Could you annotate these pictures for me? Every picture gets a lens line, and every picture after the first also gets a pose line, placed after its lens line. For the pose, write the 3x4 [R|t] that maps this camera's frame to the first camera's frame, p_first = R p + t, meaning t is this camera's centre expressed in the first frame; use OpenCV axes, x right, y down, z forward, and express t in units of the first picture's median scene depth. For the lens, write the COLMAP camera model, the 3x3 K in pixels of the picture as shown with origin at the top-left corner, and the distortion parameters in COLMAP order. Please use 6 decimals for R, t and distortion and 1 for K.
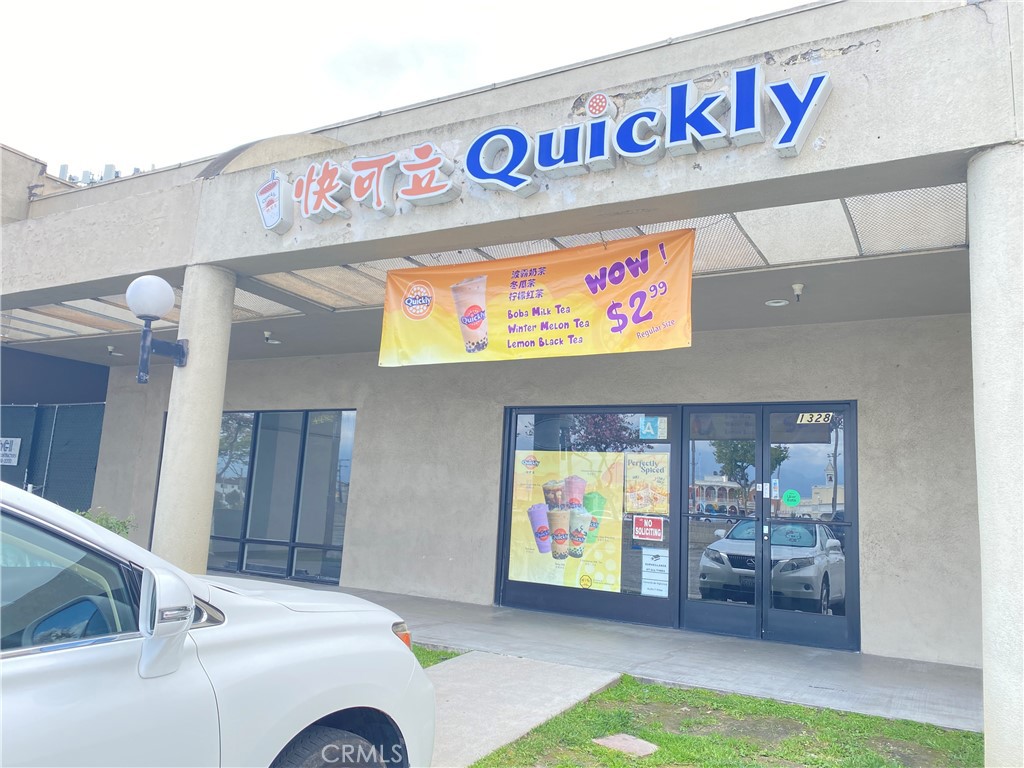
lens RADIAL K [[761.7, 0, 512.0], [0, 761.7, 384.0], [0, 0, 1]] dist [0.050137, 0.000689]
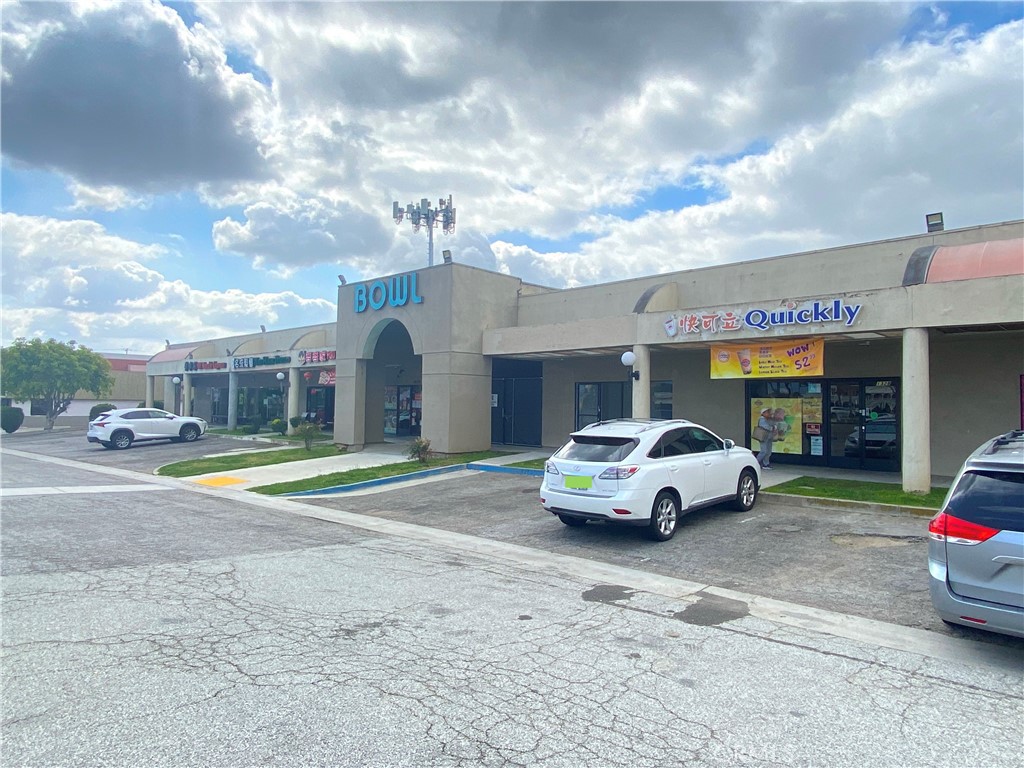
lens RADIAL K [[642.1, 0, 512.0], [0, 642.1, 384.0], [0, 0, 1]] dist [0.037454, -0.000515]
pose [[0.962326, -0.050683, -0.267133, -0.273005], [0.081742, 0.990952, 0.106458, -0.364701], [0.259320, -0.124283, 0.957761, -1.759614]]
